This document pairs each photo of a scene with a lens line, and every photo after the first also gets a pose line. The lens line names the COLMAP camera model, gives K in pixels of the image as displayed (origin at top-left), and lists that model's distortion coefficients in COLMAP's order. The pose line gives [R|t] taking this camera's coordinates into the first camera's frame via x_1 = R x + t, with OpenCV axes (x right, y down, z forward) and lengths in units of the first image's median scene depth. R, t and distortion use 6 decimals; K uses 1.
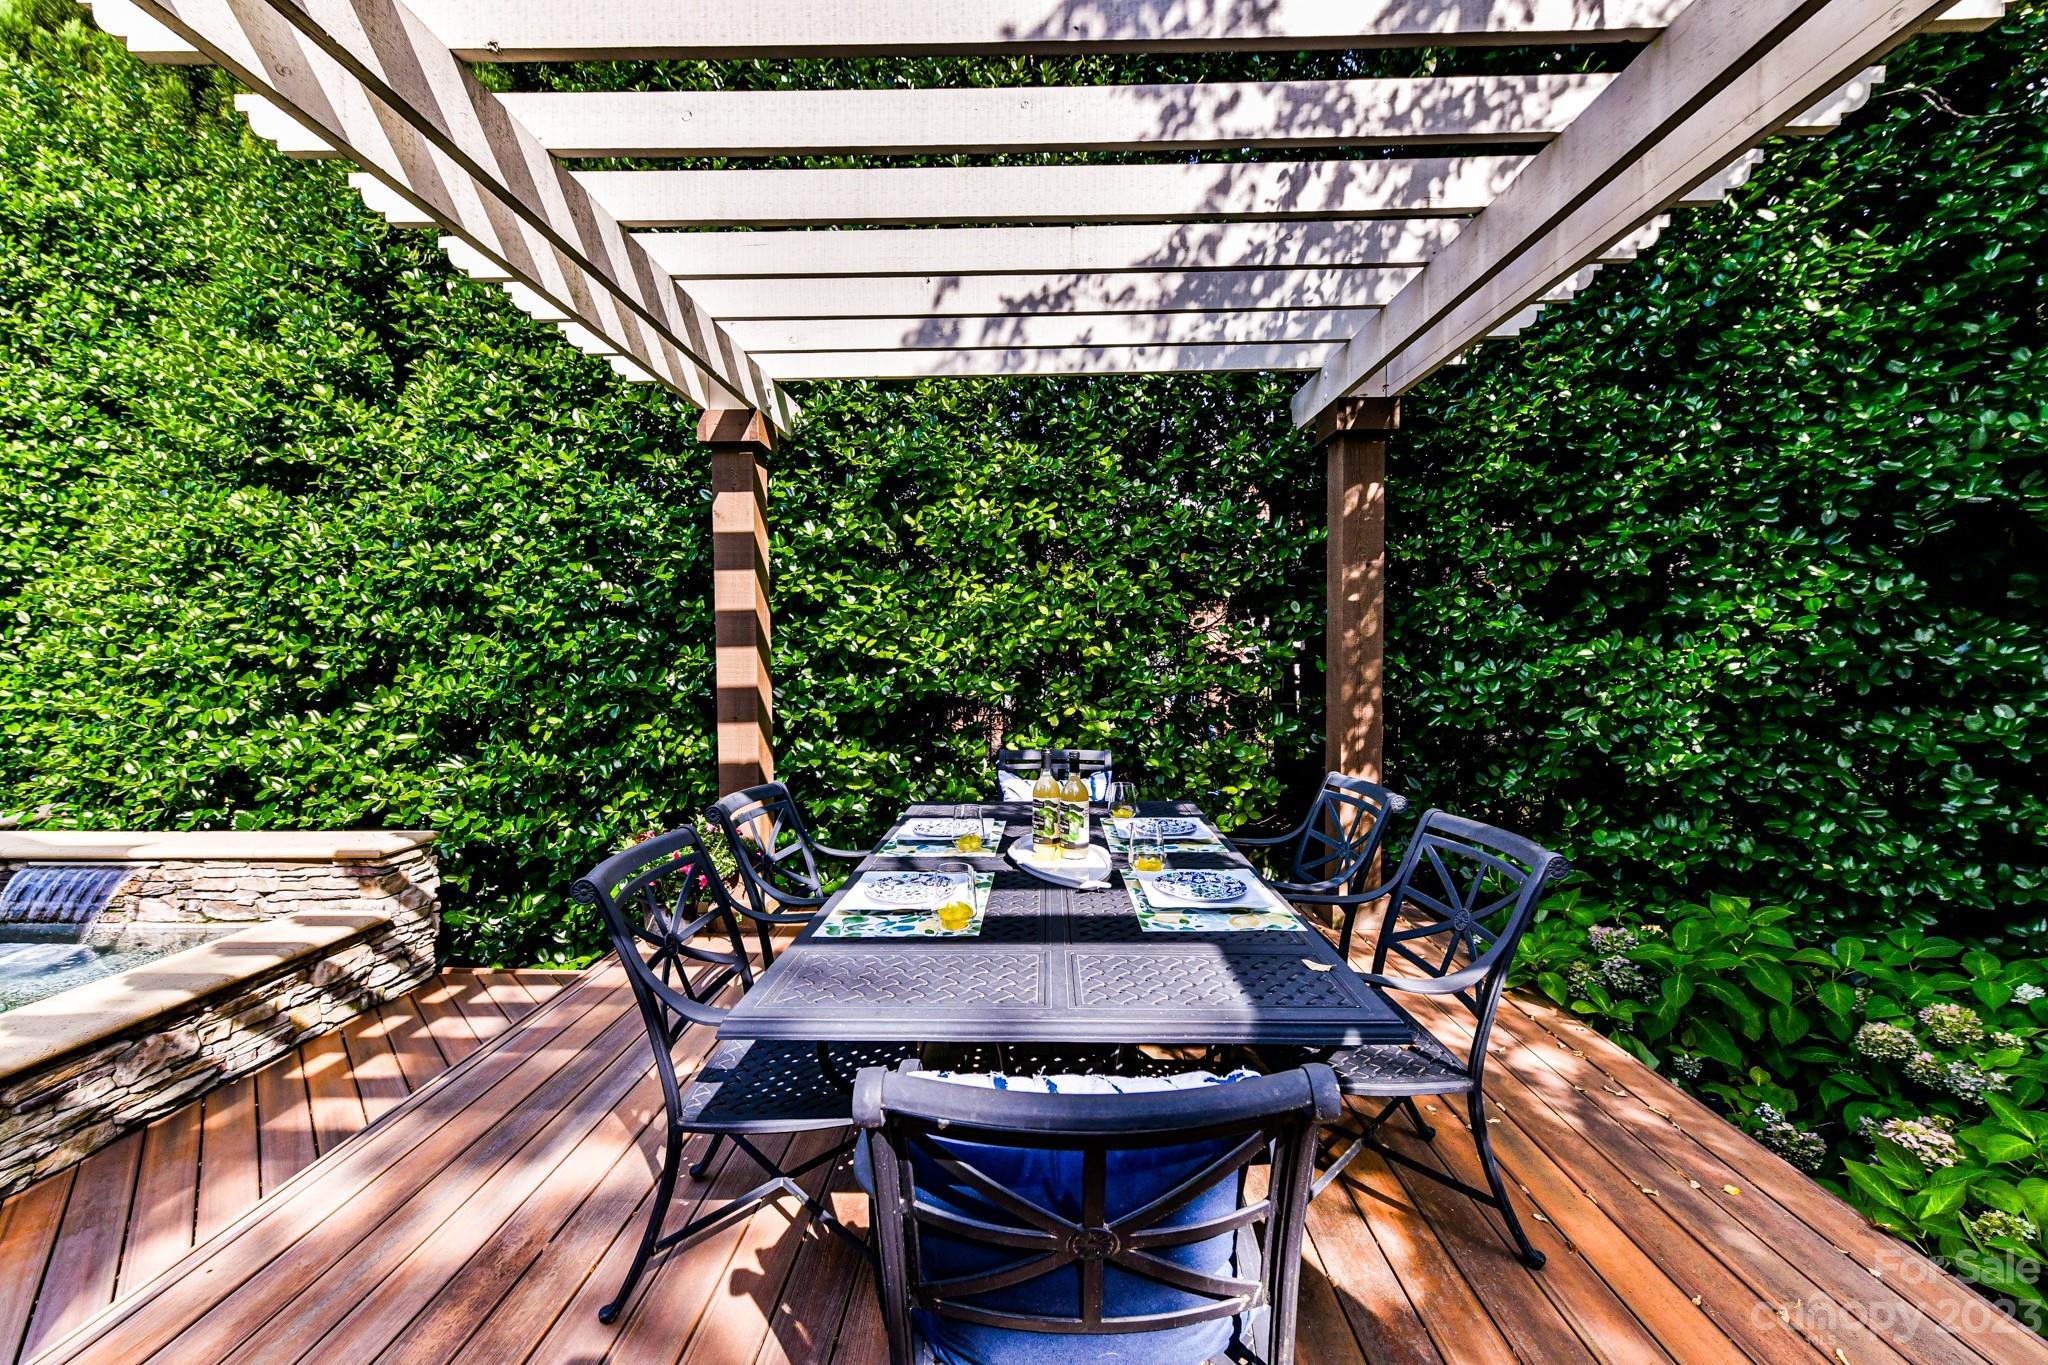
lens RADIAL K [[815.5, 0, 1030.3], [0, 815.5, 681.4], [0, 0, 1]] dist [0.005380, -0.001557]
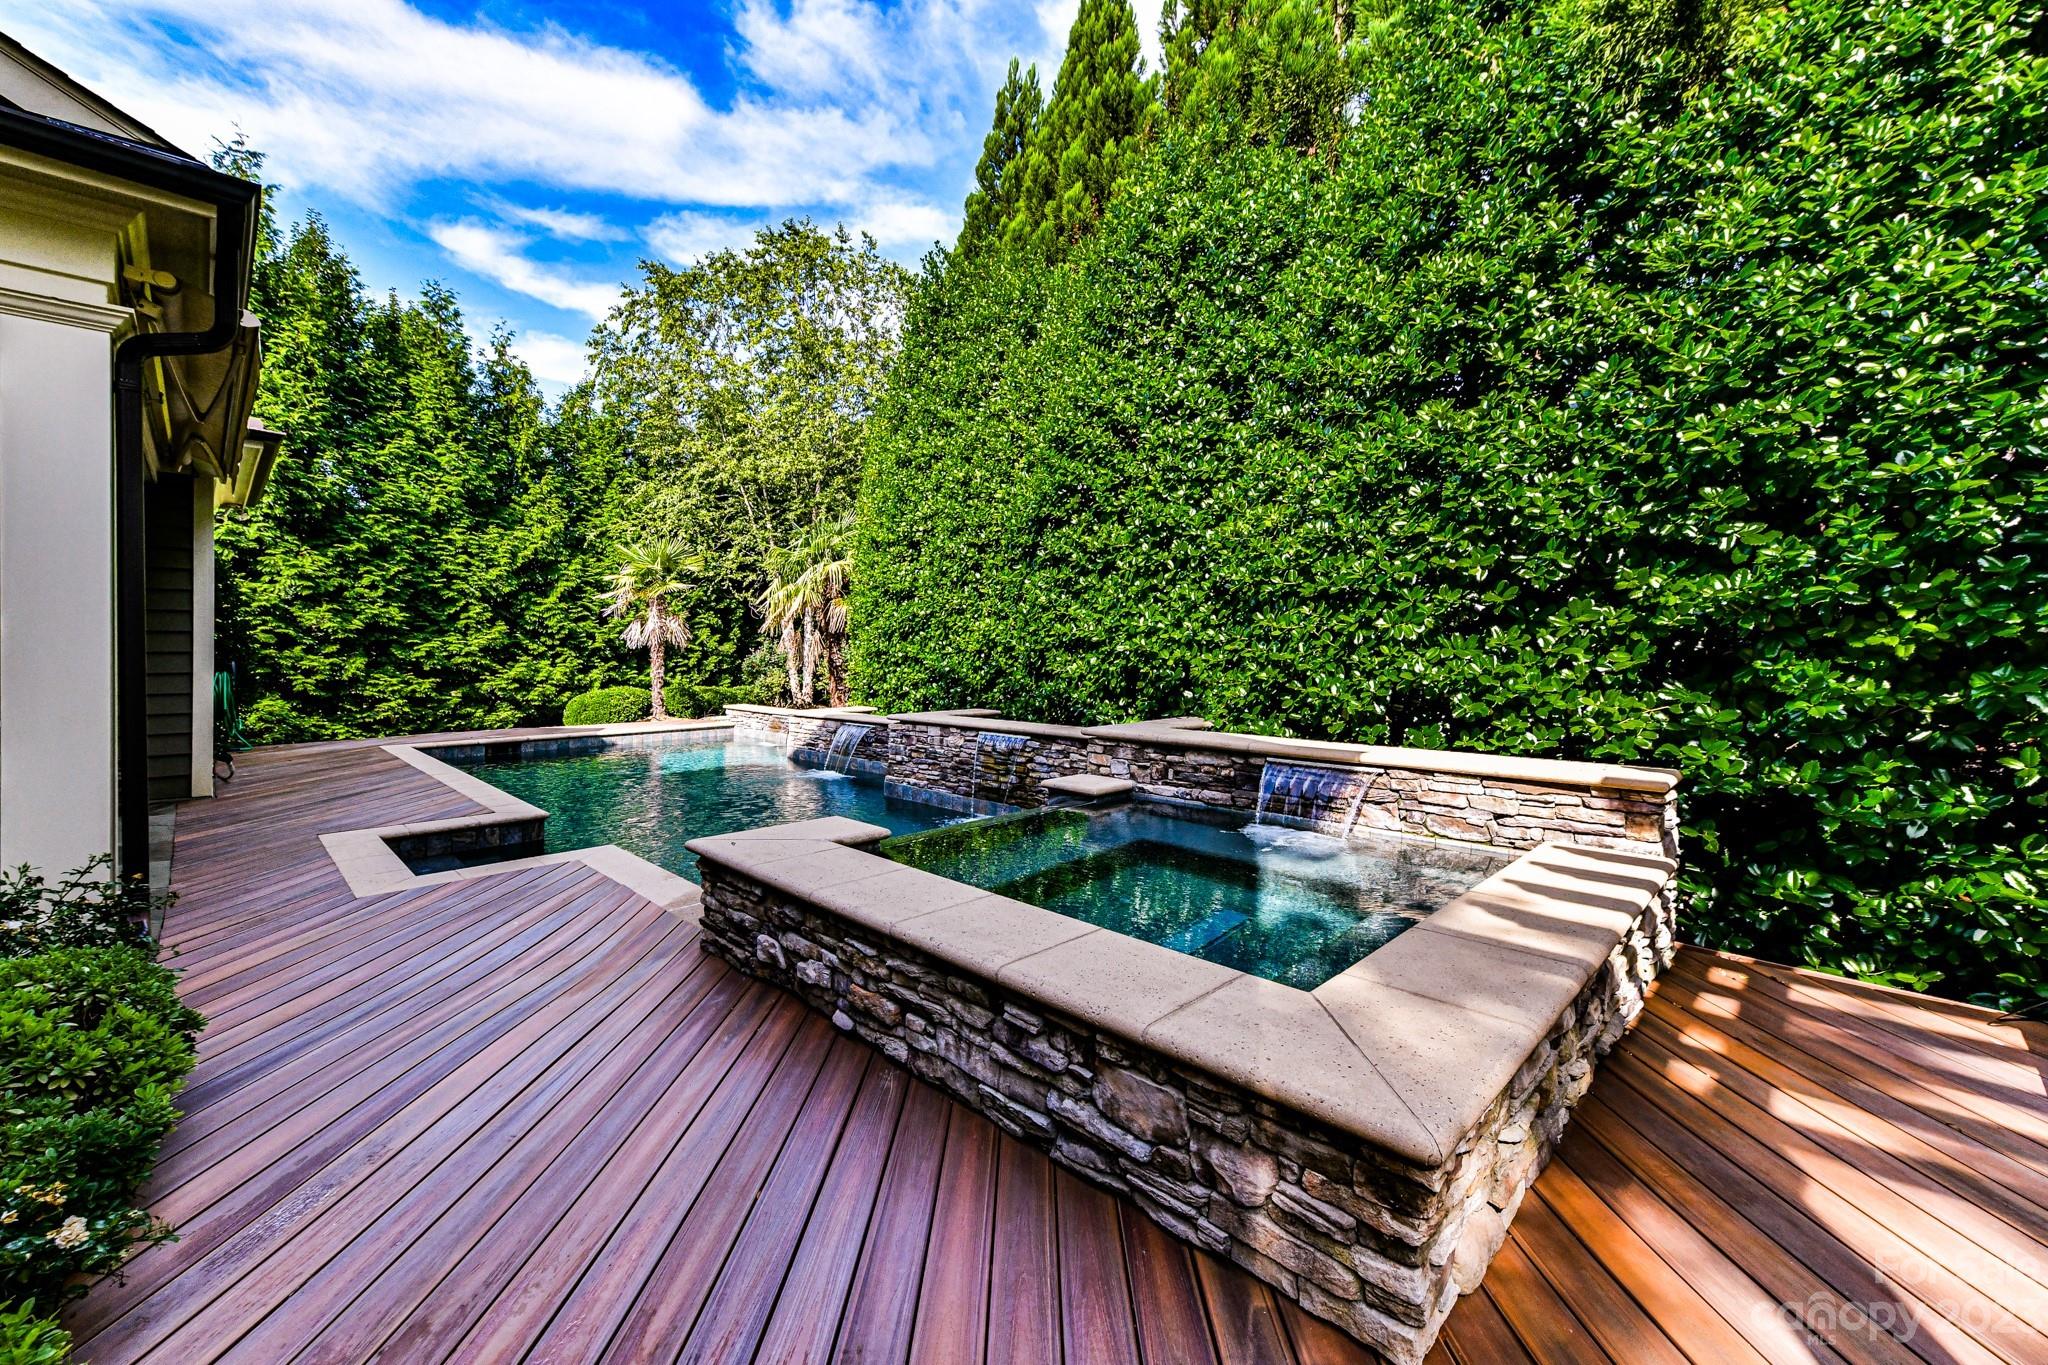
lens RADIAL K [[815.5, 0, 1063.4], [0, 815.5, 661.3], [0, 0, 1]] dist [0.005380, -0.001557]
pose [[0.734441, 0.016579, -0.678470, -0.620498], [-0.028859, 0.999560, -0.006814, 0.097141], [0.678058, 0.024585, 0.734597, -0.012211]]
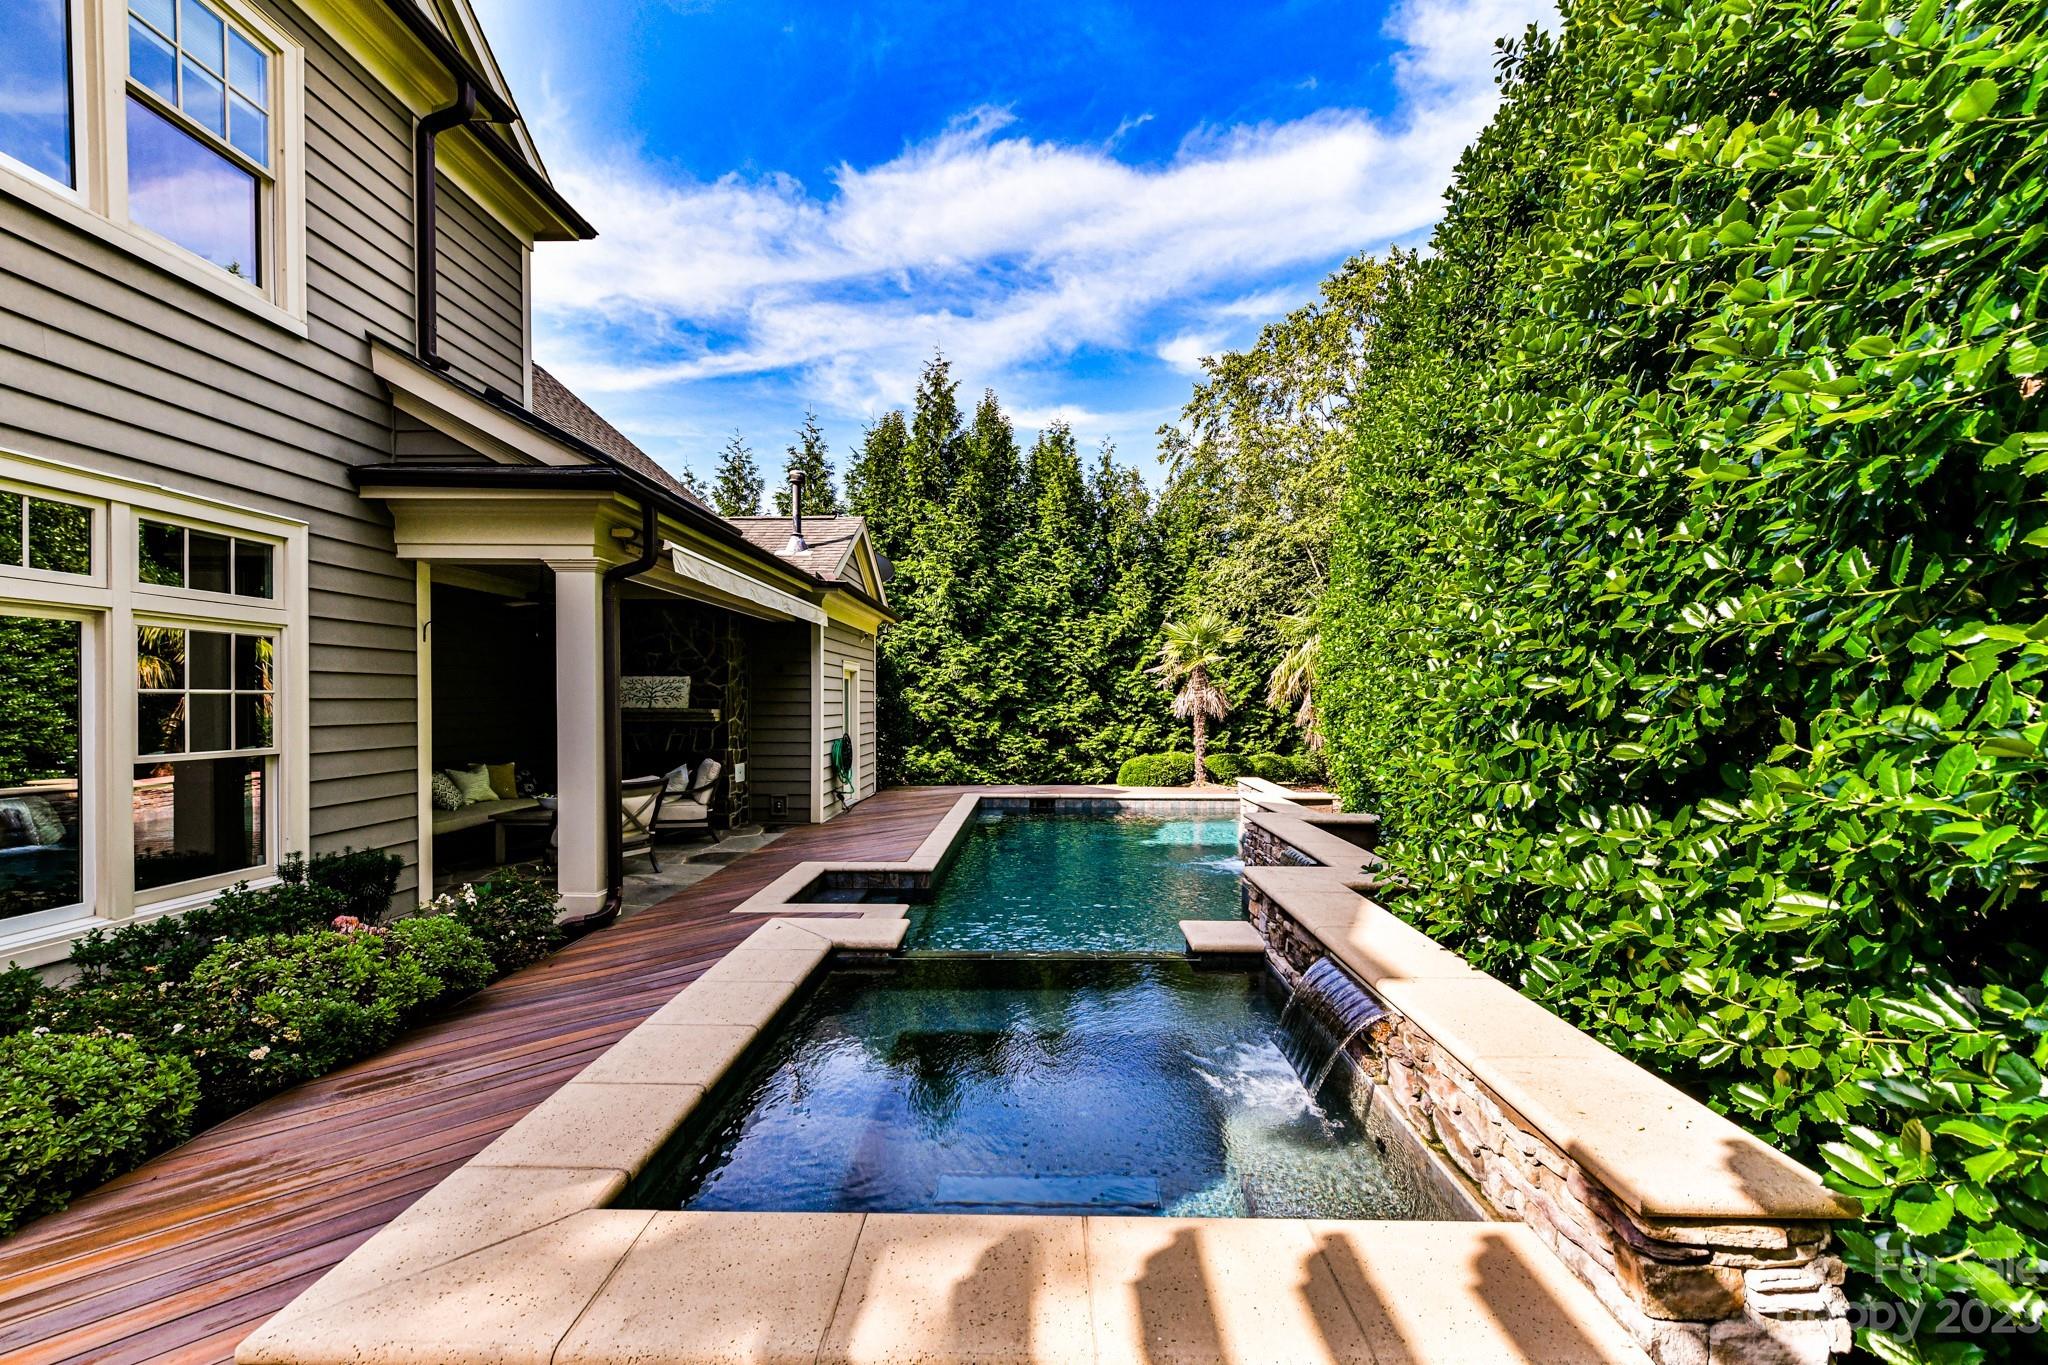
lens RADIAL K [[861.0, 0, 1037.2], [0, 861.0, 713.3], [0, 0, 1]] dist [0.021422, -0.000808]
pose [[0.013221, 0.023156, -0.999644, -0.355446], [-0.045394, 0.998715, 0.022534, -0.016266], [0.998882, 0.045079, 0.014256, 0.635281]]
